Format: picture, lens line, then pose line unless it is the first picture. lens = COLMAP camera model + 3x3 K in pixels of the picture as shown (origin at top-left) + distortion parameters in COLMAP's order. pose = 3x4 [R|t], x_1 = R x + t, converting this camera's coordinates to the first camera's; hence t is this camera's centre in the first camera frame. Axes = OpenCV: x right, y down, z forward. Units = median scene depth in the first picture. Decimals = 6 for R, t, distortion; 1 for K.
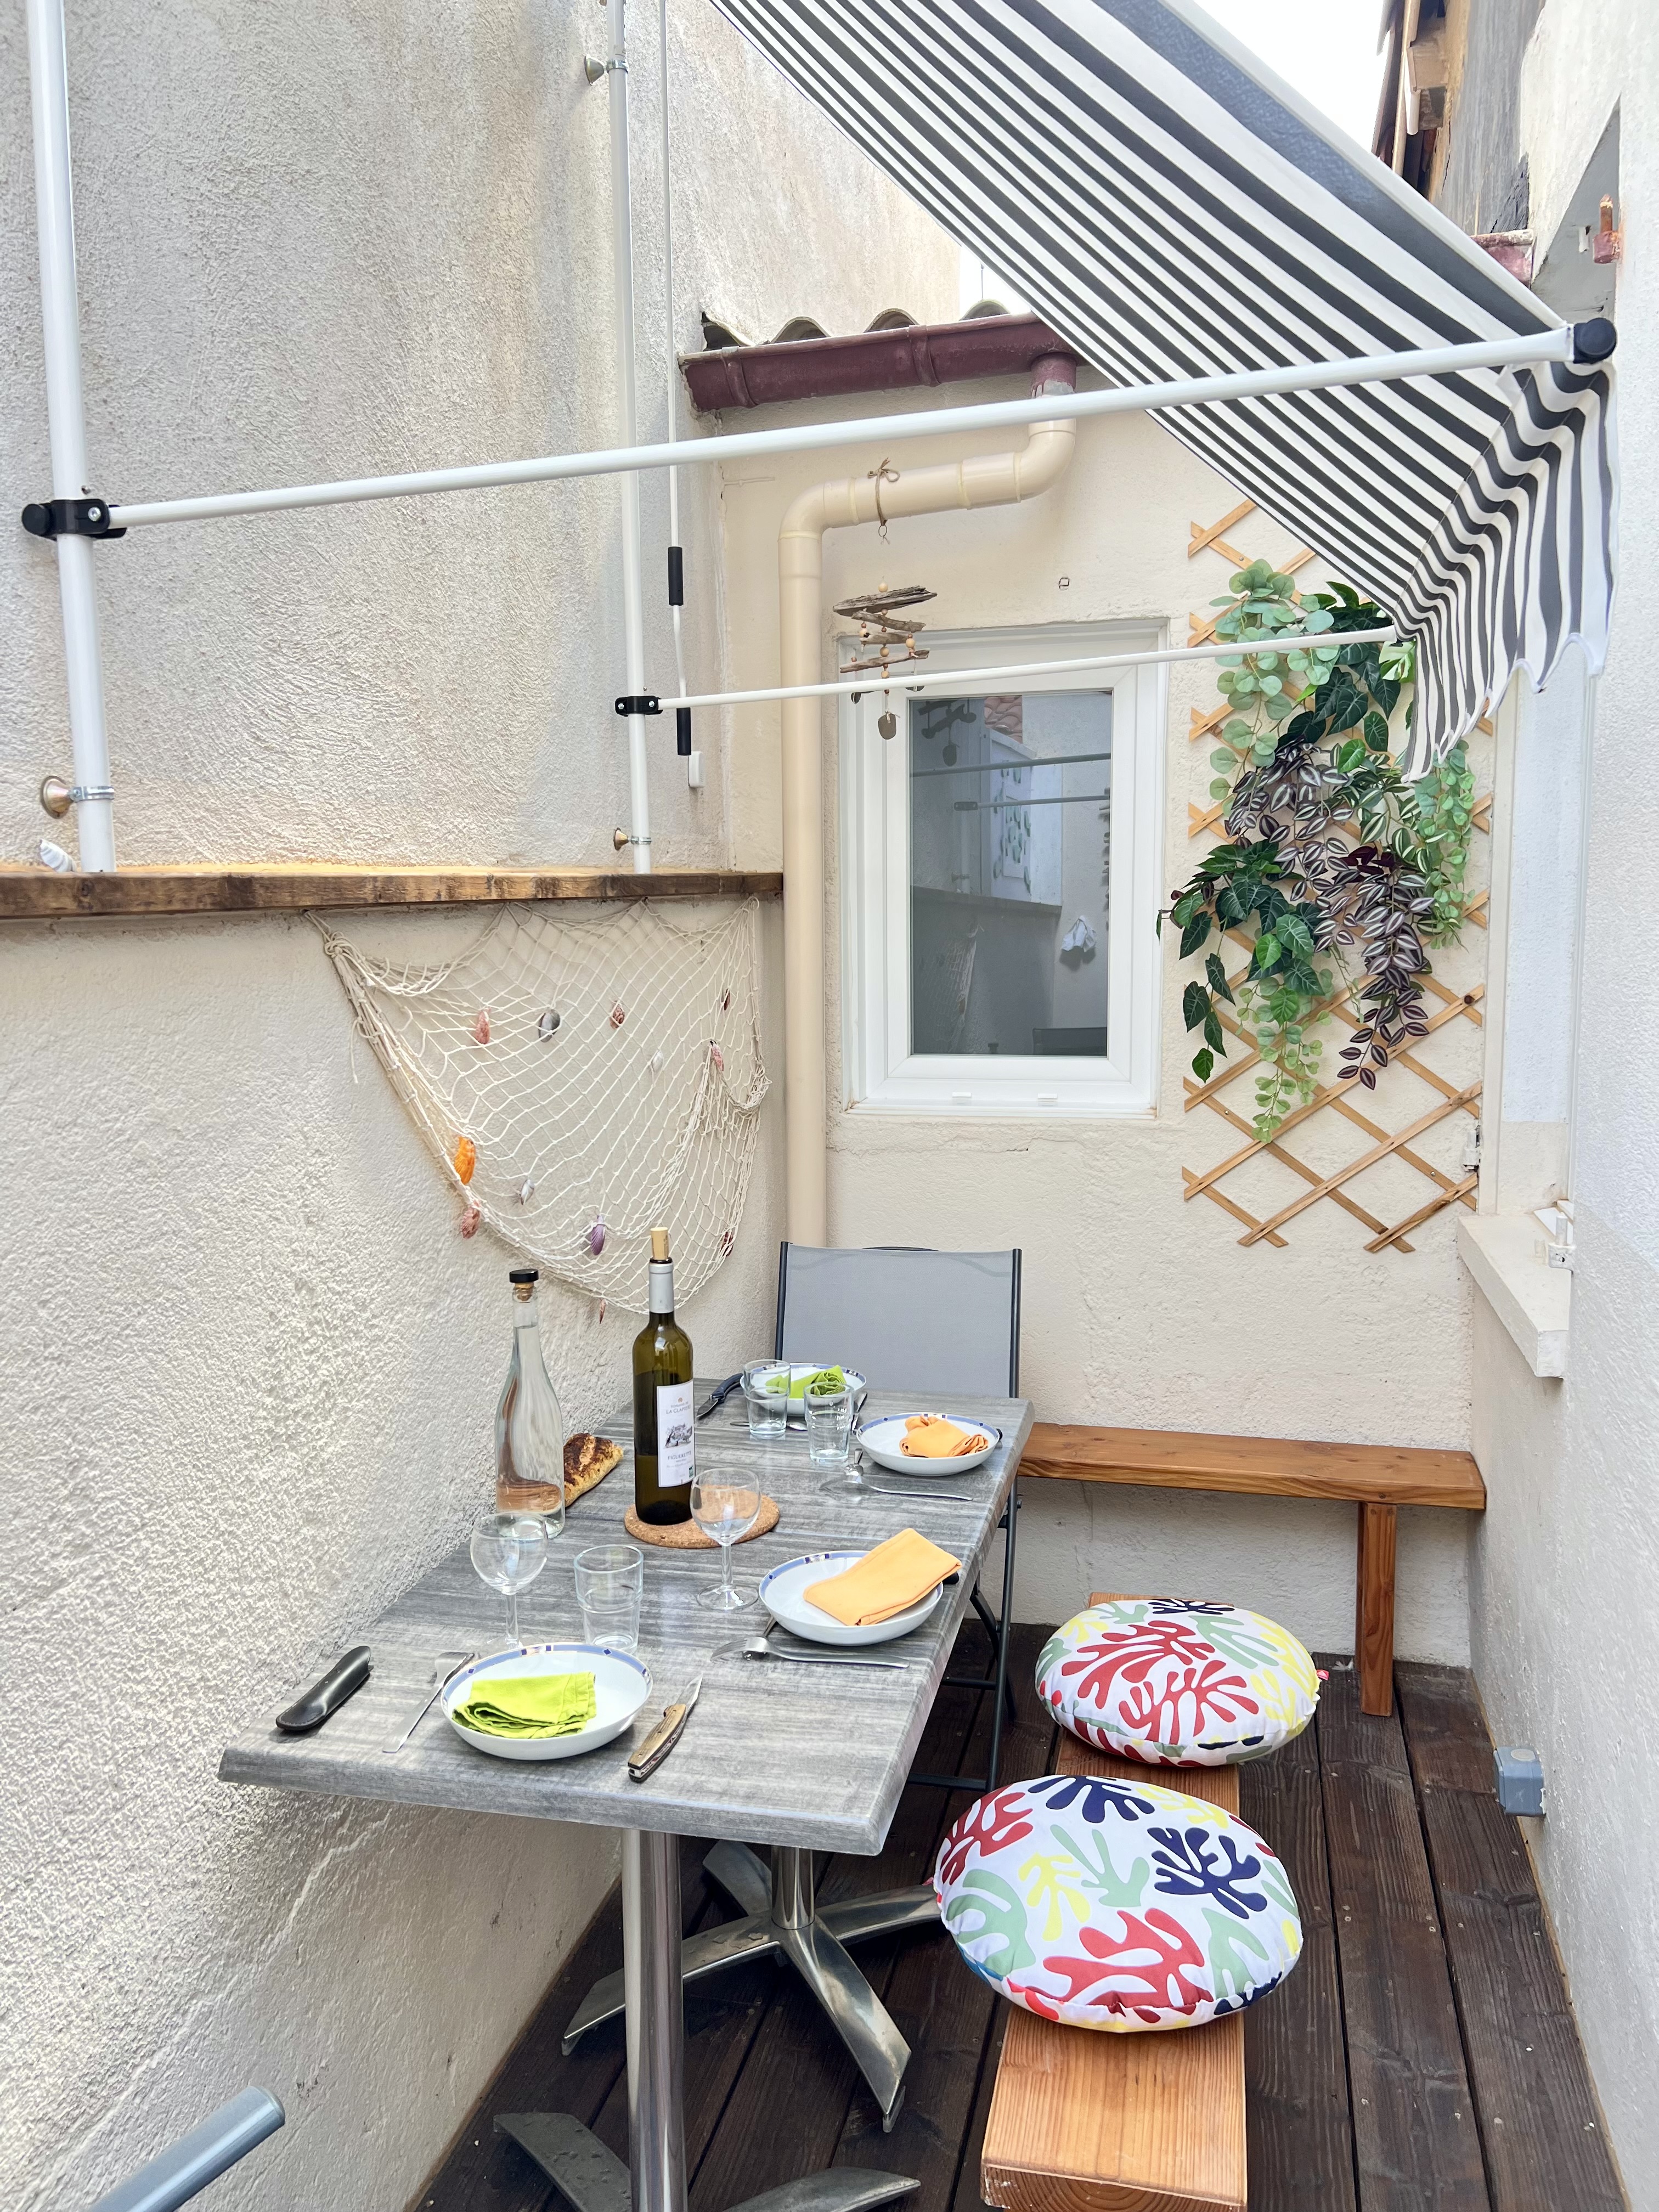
lens RADIAL K [[1636.8, 0, 807.4], [0, 1636.8, 1093.8], [0, 0, 1]] dist [0.034146, -0.053697]
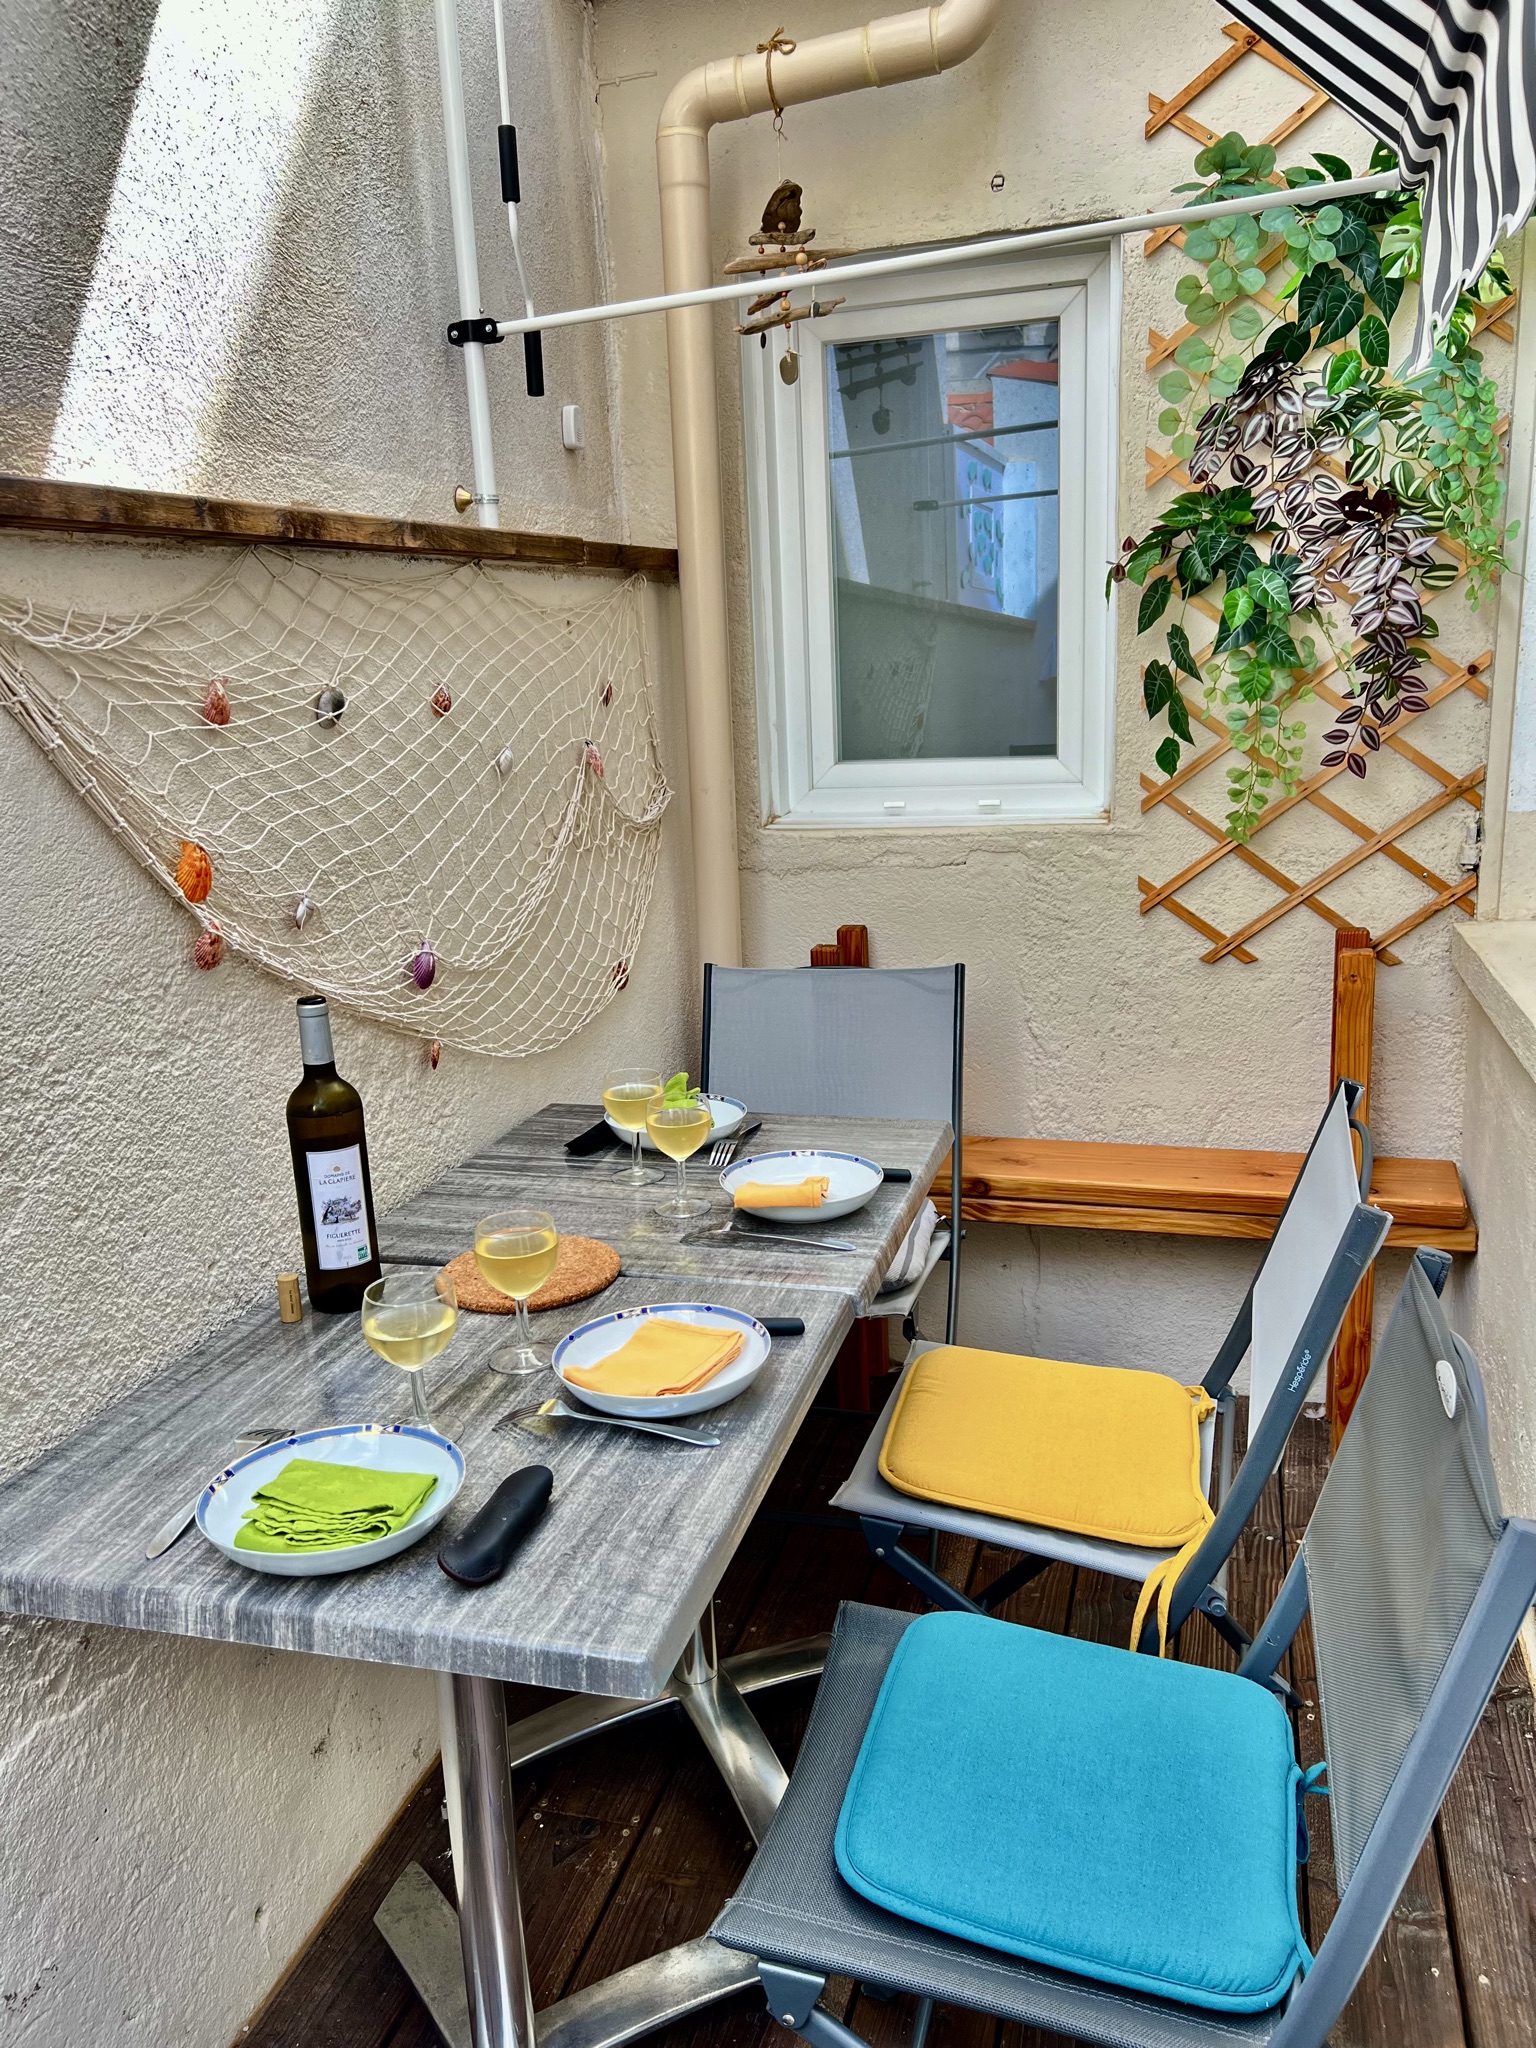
lens RADIAL K [[1515.4, 0, 764.8], [0, 1515.4, 1029.2], [0, 0, 1]] dist [0.034146, -0.053697]
pose [[0.998965, -0.022831, -0.039331, 0.061712], [0.027471, 0.992177, 0.121781, 0.022685], [0.036243, -0.122735, 0.991777, 0.180628]]
